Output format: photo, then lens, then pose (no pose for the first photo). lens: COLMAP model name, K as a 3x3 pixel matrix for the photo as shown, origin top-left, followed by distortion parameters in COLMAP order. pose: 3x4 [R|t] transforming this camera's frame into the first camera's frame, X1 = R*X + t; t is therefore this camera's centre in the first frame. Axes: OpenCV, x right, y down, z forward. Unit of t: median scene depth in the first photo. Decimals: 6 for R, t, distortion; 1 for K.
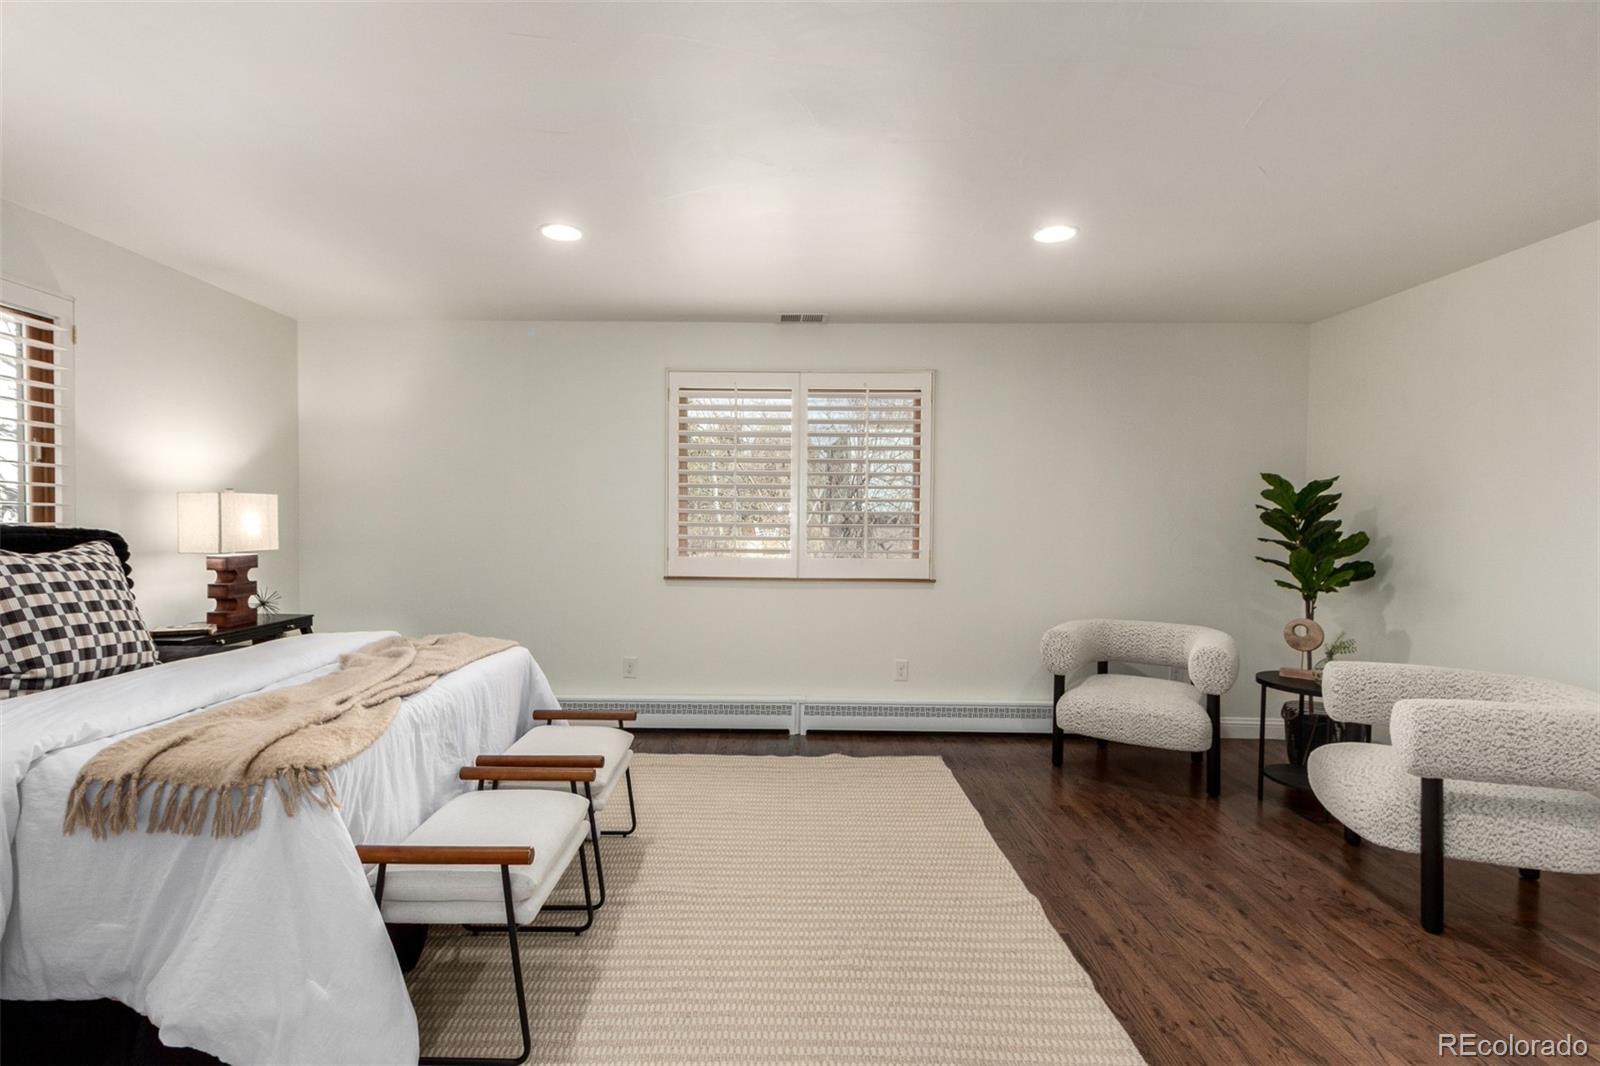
lens RADIAL K [[777.0, 0, 797.0], [0, 777.0, 539.2], [0, 0, 1]] dist [0.009575, -0.001299]
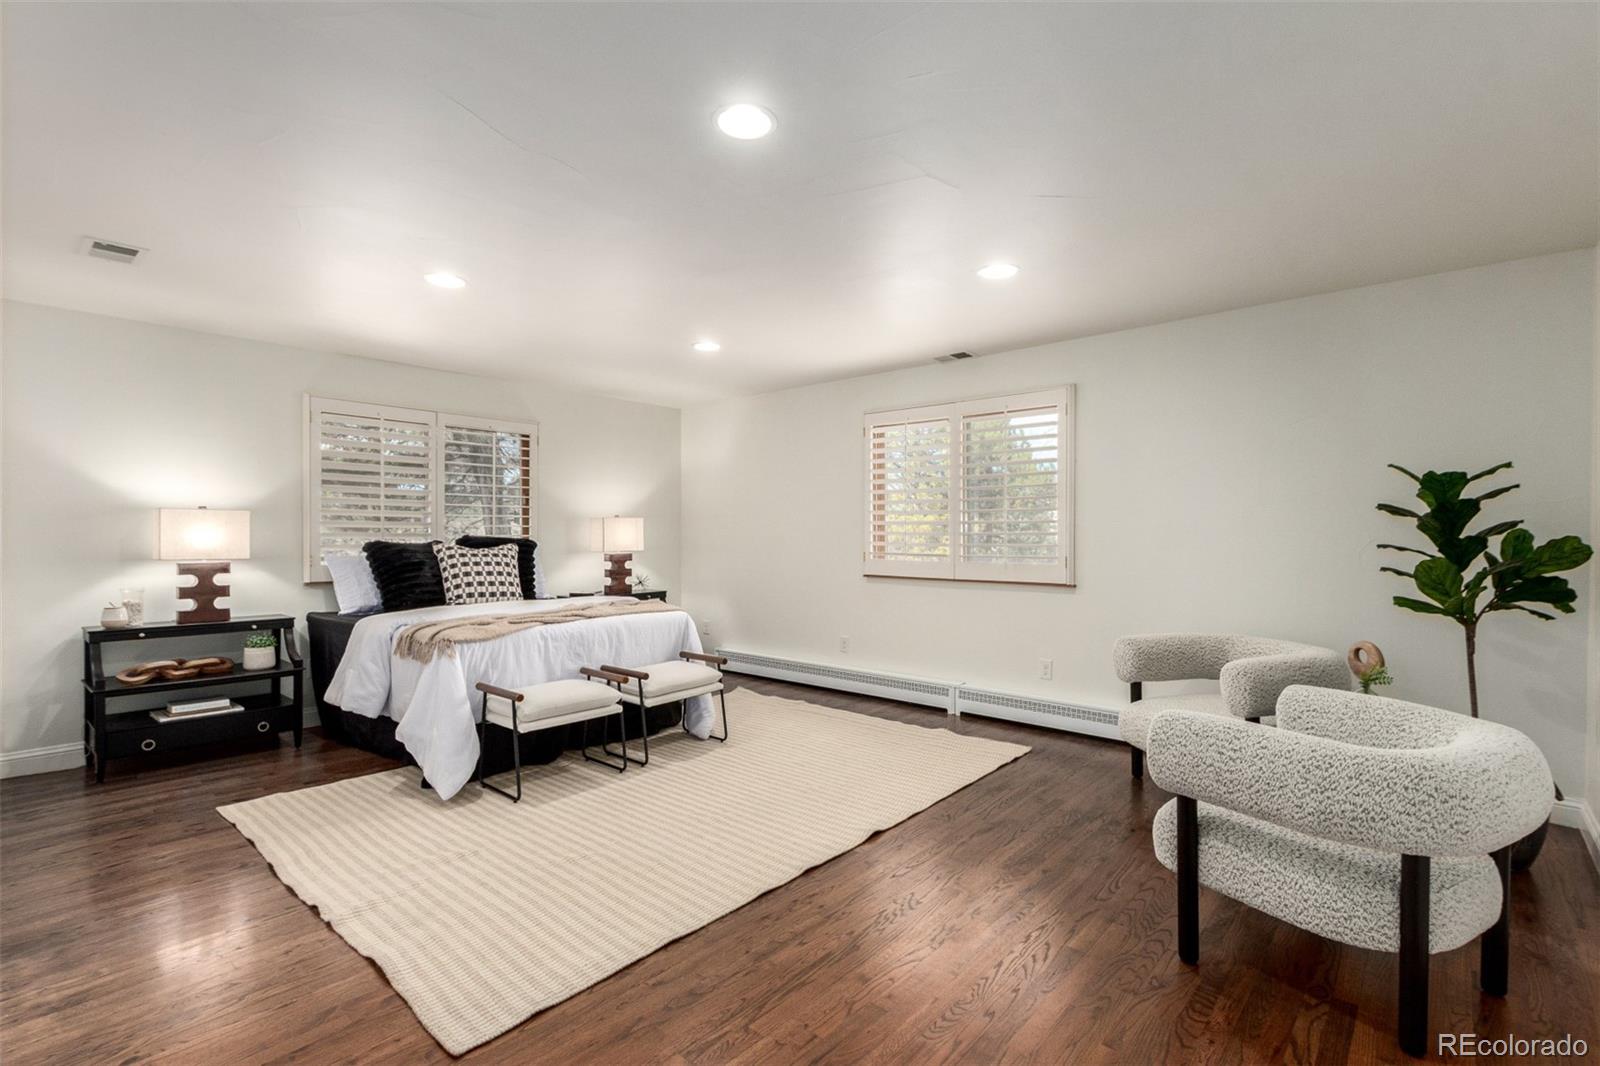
lens RADIAL K [[751.6, 0, 801.6], [0, 751.6, 533.6], [0, 0, 1]] dist [0.009897, -0.000744]
pose [[0.751360, -0.008273, -0.659841, 0.689199], [-0.006651, 0.999776, -0.020109, 0.007613], [0.659859, 0.019497, 0.751136, 0.004132]]
